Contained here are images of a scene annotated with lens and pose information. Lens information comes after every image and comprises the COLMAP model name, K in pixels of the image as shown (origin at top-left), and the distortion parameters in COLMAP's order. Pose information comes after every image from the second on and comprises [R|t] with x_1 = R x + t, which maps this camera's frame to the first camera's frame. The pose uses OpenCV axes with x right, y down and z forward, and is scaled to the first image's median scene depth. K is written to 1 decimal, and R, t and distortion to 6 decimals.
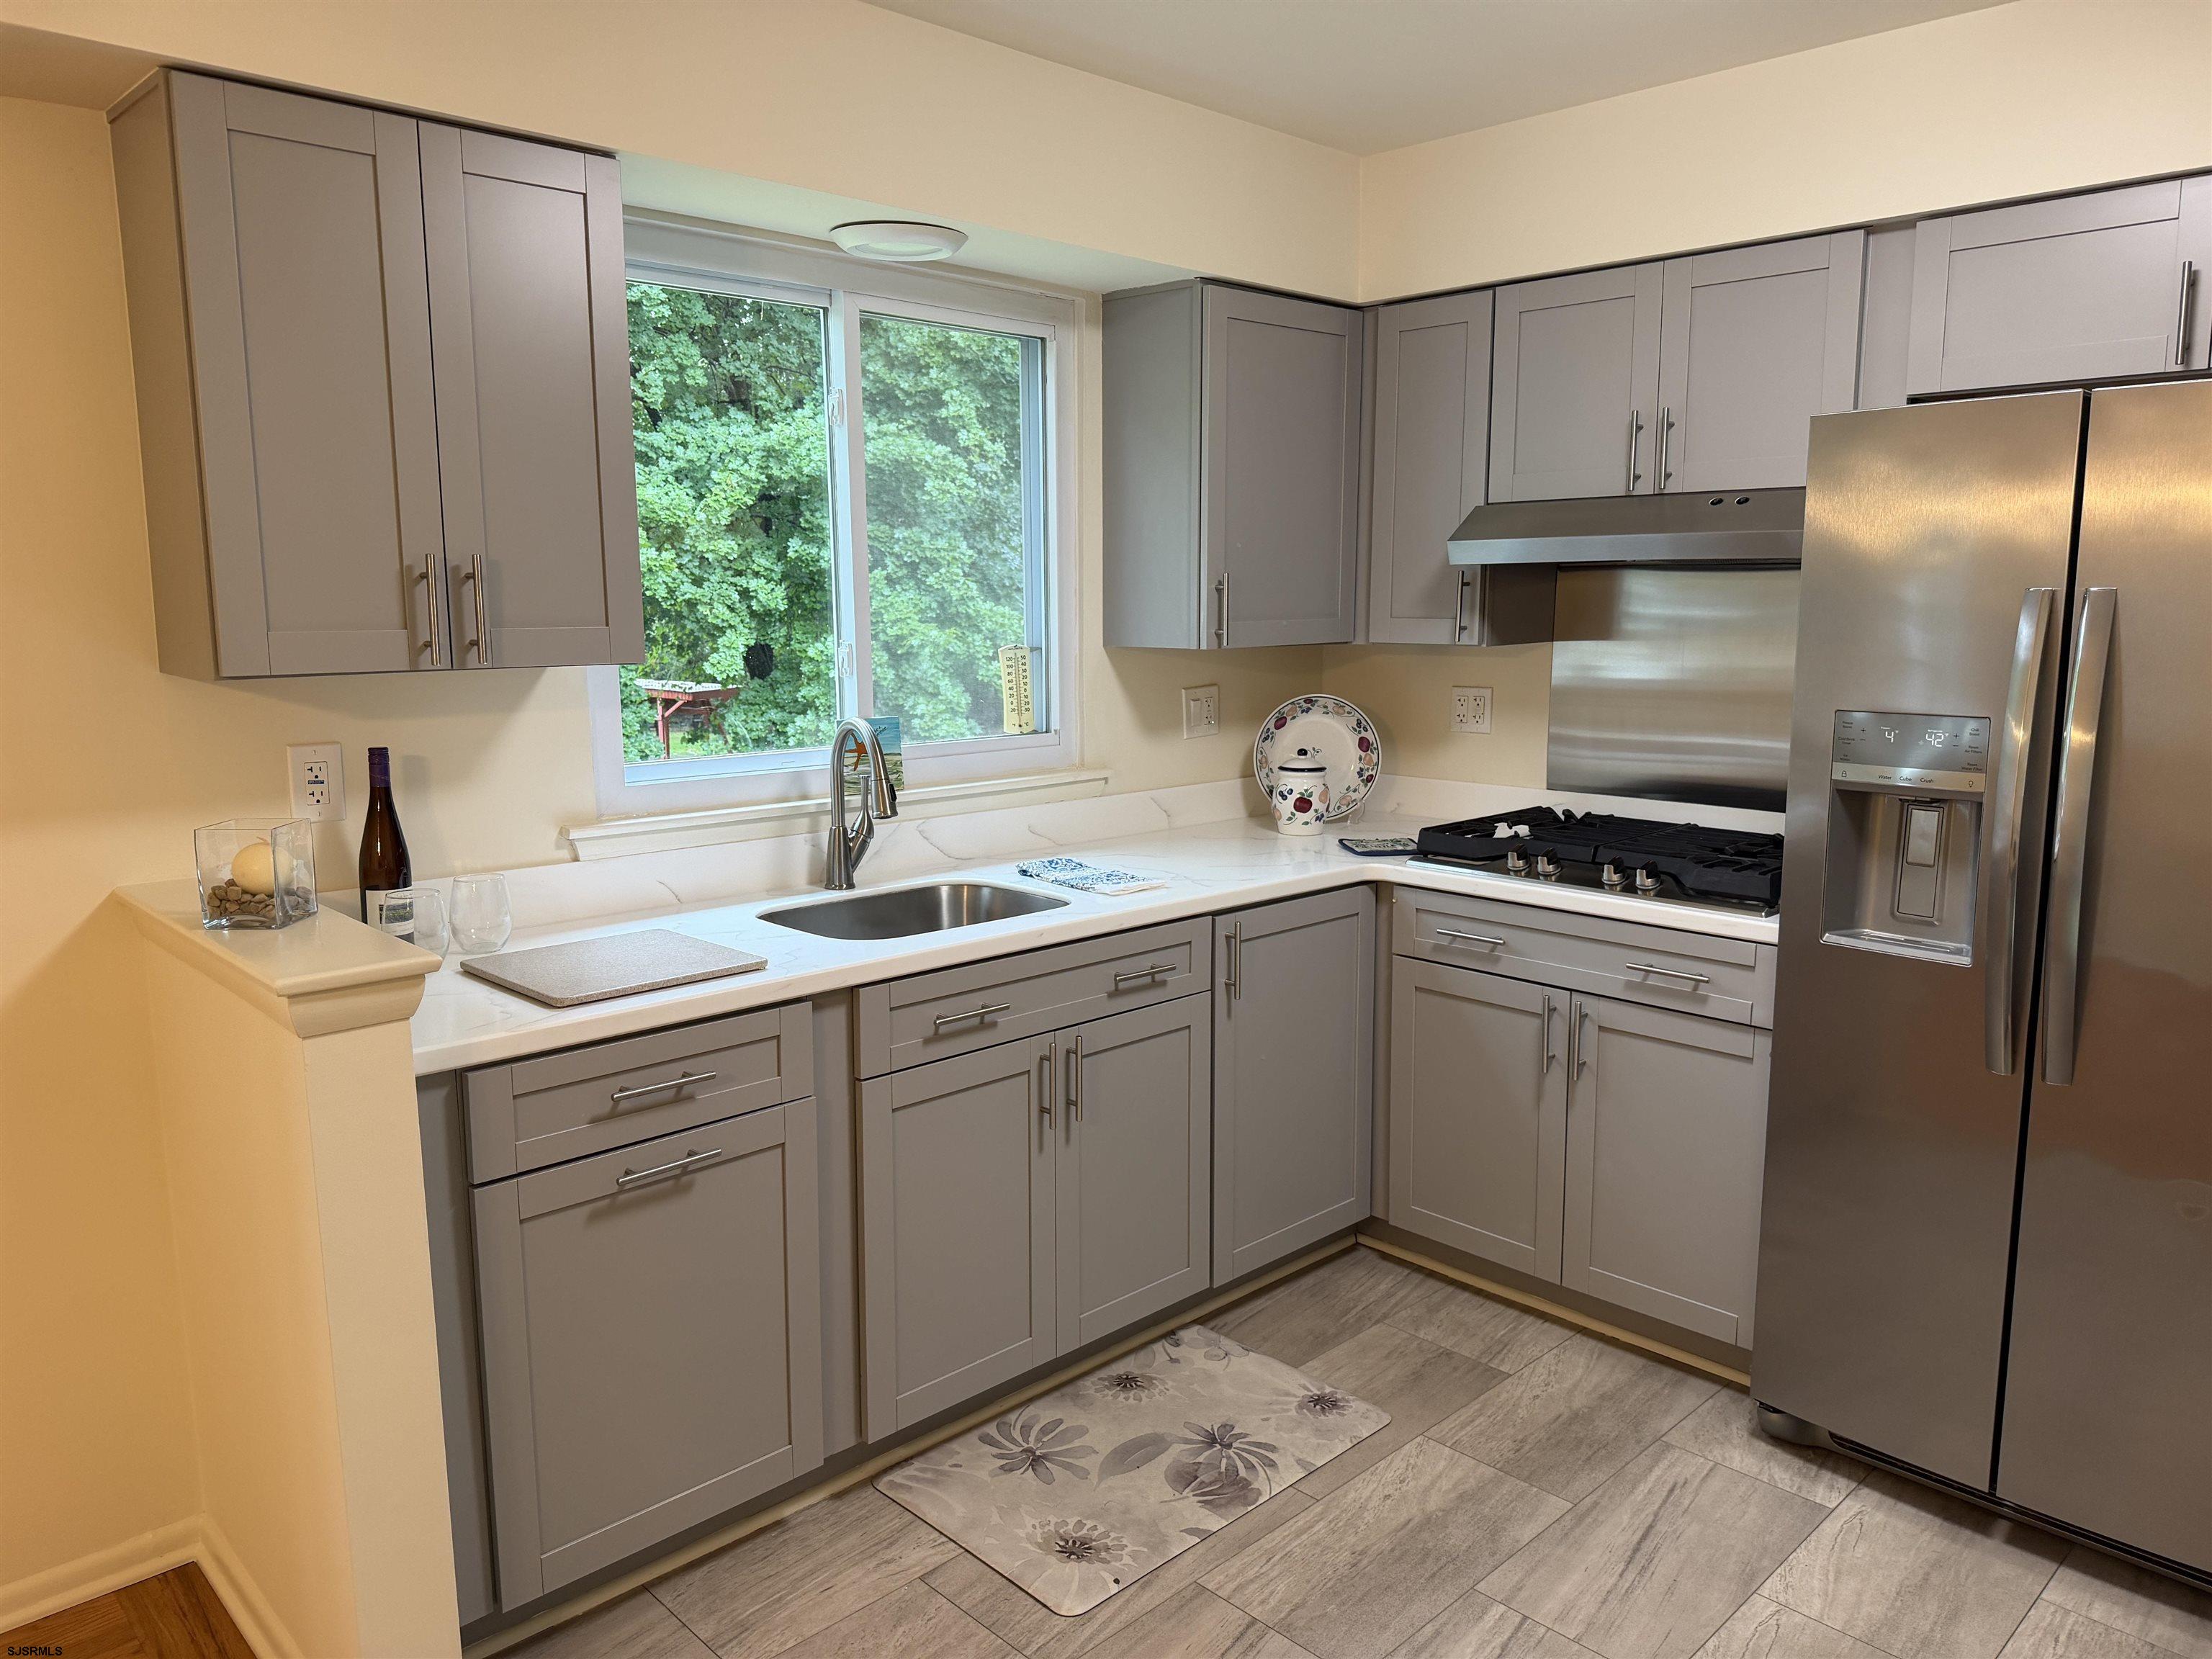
lens RADIAL K [[1578.9, 0, 1122.7], [0, 1578.9, 818.3], [0, 0, 1]] dist [0.183413, -0.283993]
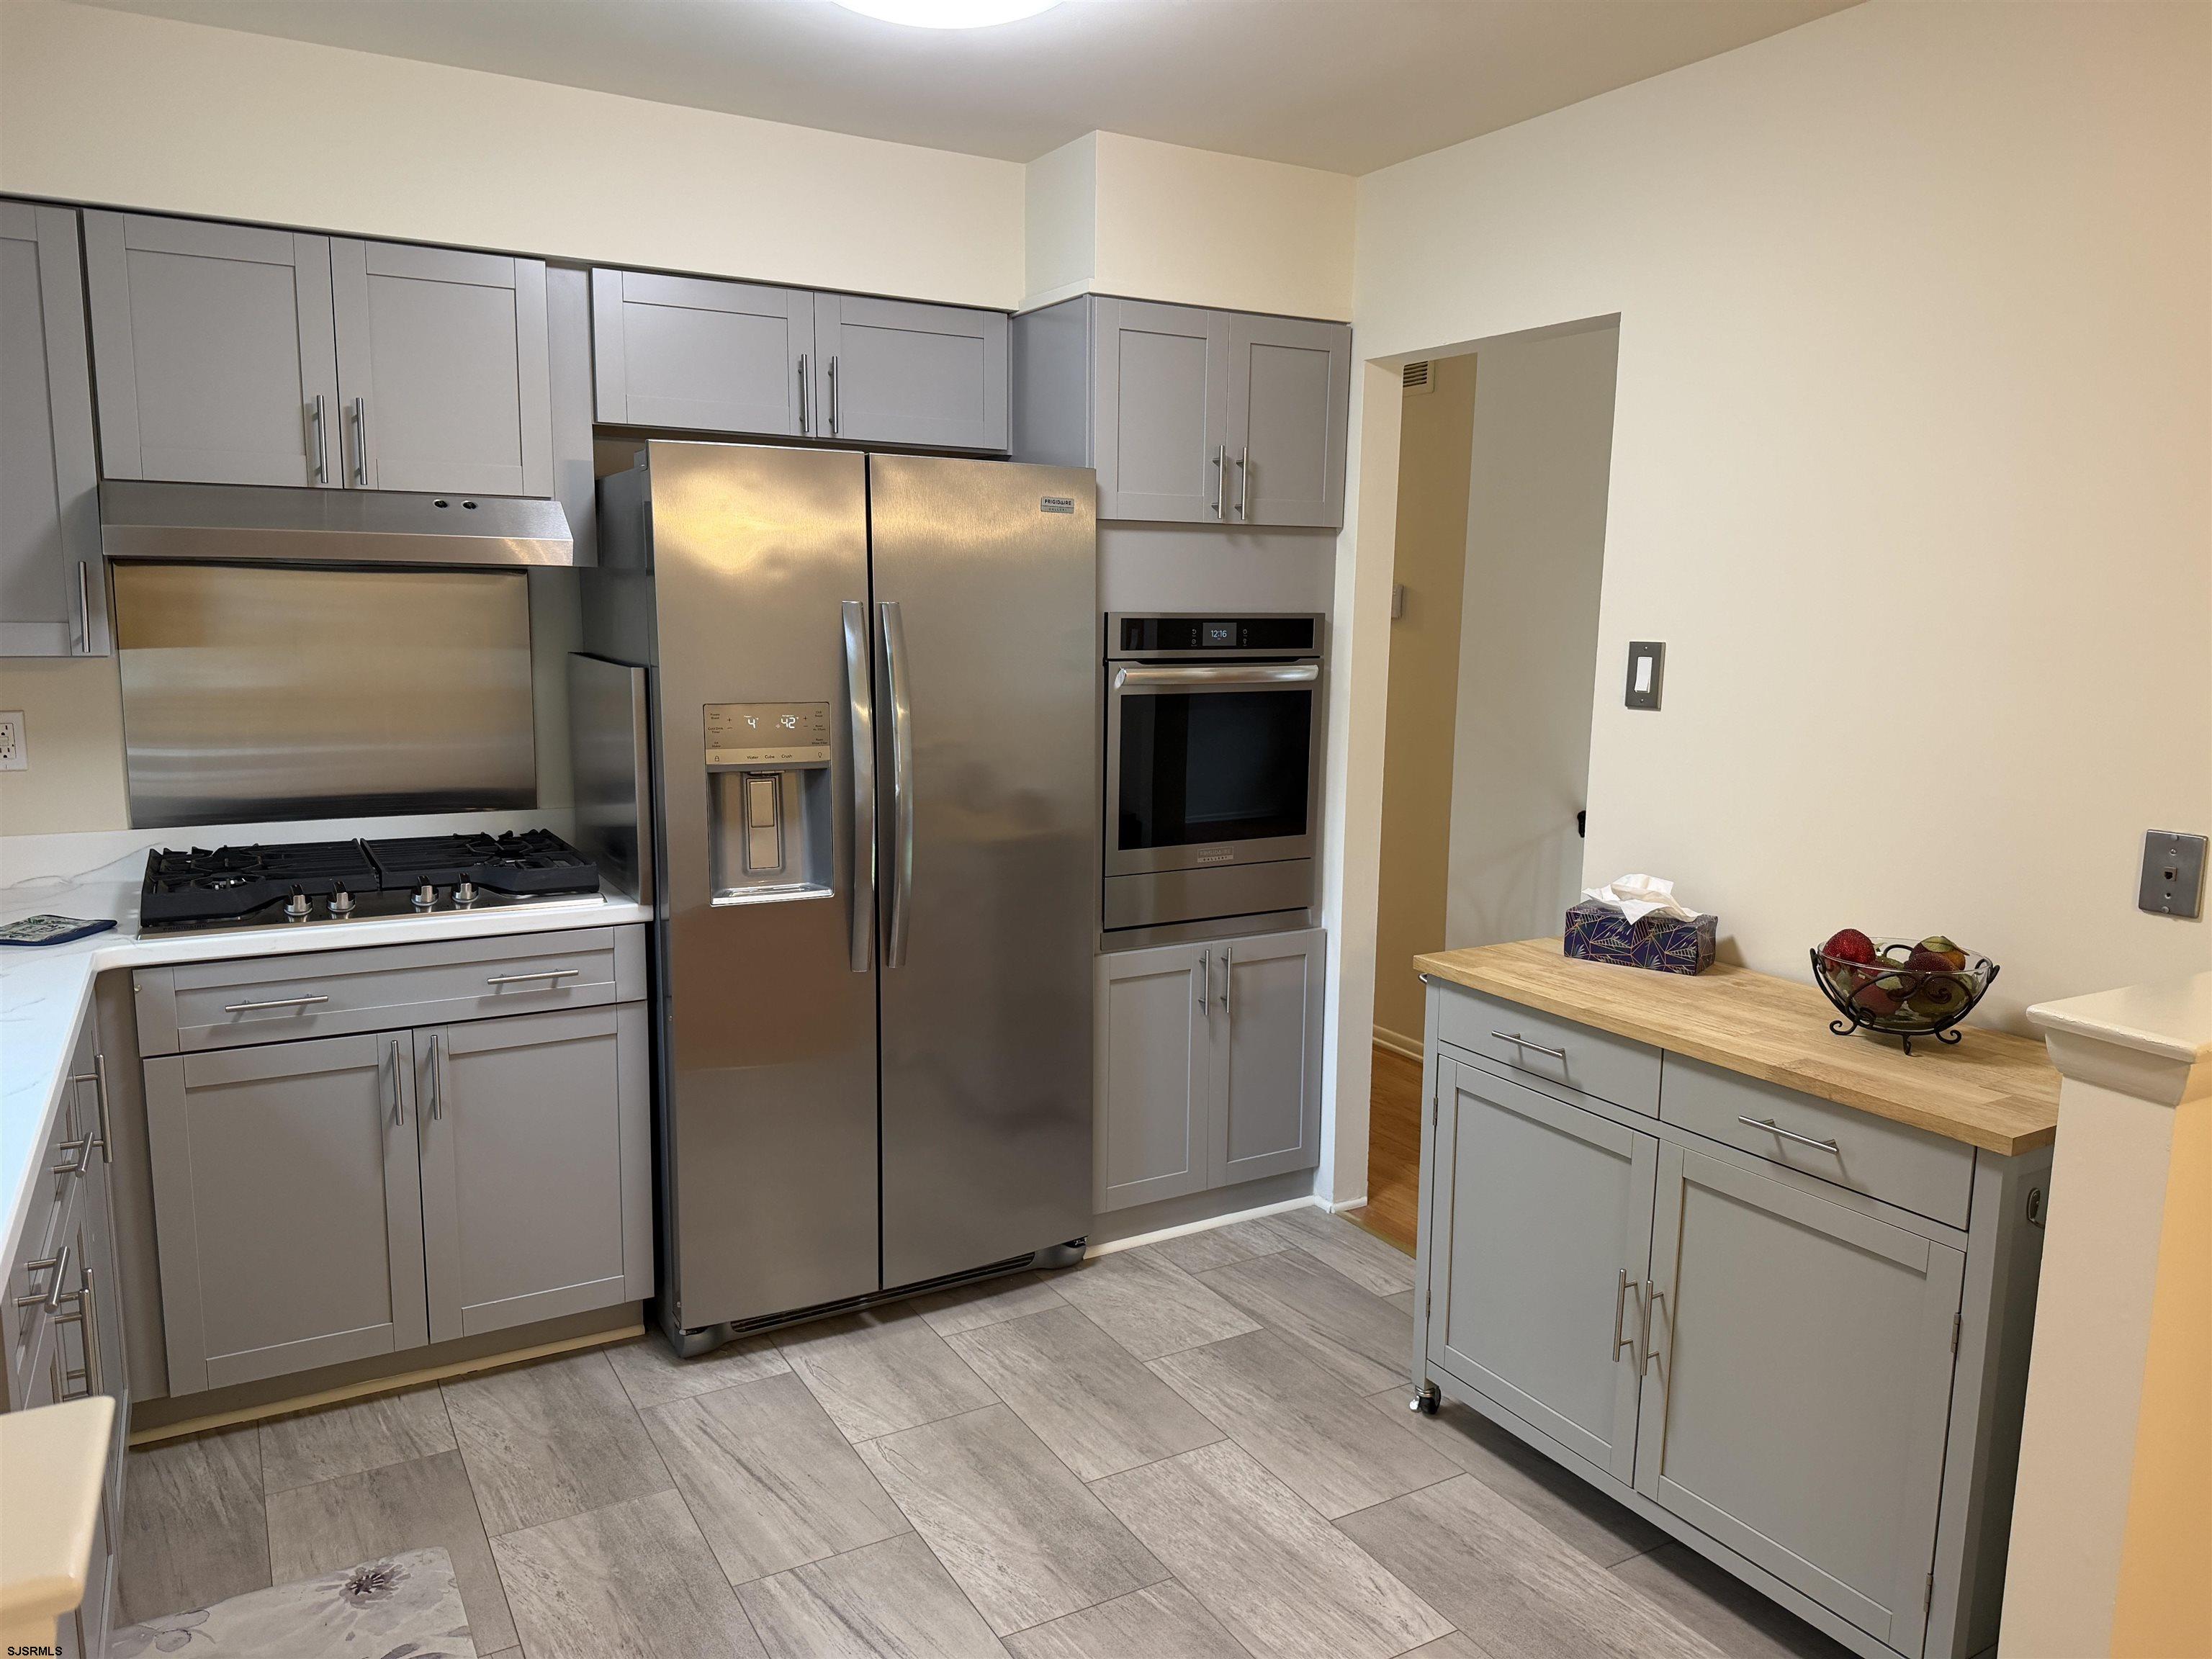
lens RADIAL K [[1561.8, 0, 1106.0], [0, 1561.8, 829.5], [0, 0, 1]] dist [0.063766, -0.067944]
pose [[0.255096, -0.135491, 0.957376, -0.507292], [0.124892, 0.986456, 0.106329, -0.055452], [-0.958816, 0.092445, 0.268563, 0.395578]]
